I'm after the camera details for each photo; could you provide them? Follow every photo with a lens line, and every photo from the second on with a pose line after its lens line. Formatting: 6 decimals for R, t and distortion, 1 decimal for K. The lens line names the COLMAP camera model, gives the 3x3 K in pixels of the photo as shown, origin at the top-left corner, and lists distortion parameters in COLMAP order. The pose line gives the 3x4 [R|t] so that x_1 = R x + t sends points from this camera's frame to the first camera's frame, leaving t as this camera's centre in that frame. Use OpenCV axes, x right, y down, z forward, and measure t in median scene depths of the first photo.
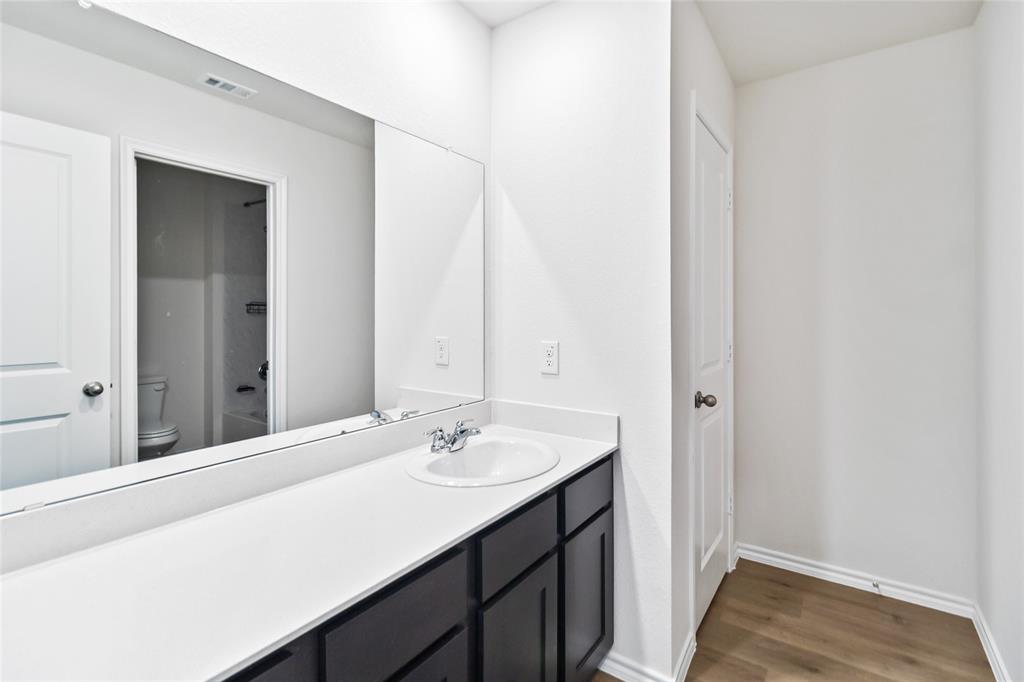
lens RADIAL K [[468.1, 0, 518.8], [0, 468.1, 312.6], [0, 0, 1]] dist [0.003323, 0.000162]
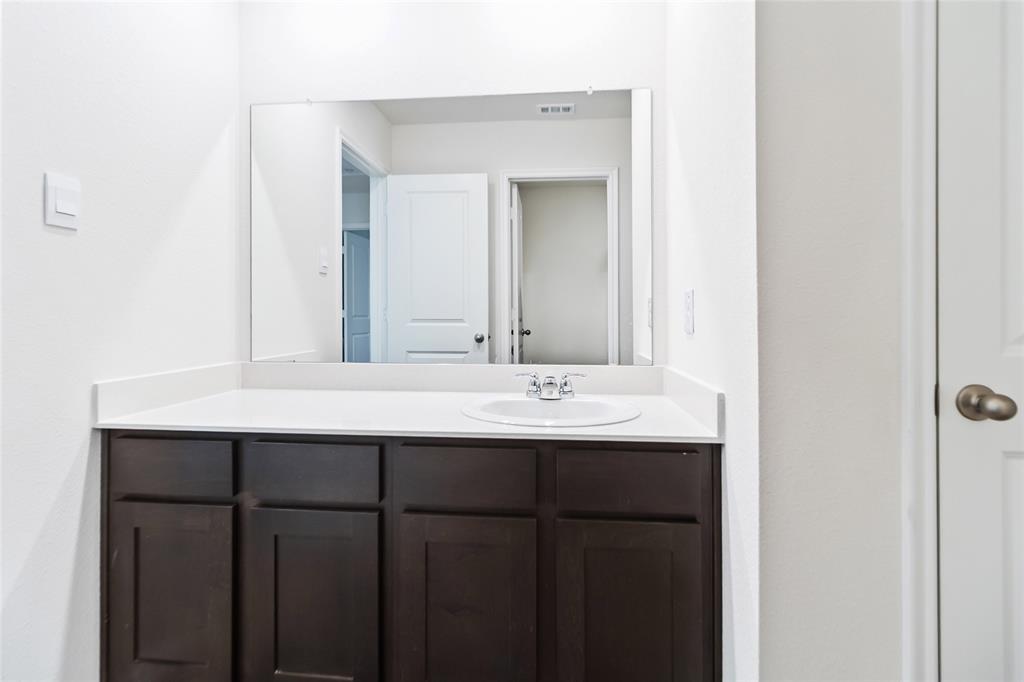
lens RADIAL K [[468.1, 0, 518.8], [0, 468.1, 312.6], [0, 0, 1]] dist [0.003323, 0.000162]
pose [[0.542546, 0.001594, -0.840025, 0.475006], [0.012577, 0.999871, 0.010020, 0.065548], [0.839932, -0.016001, 0.542455, 0.269953]]
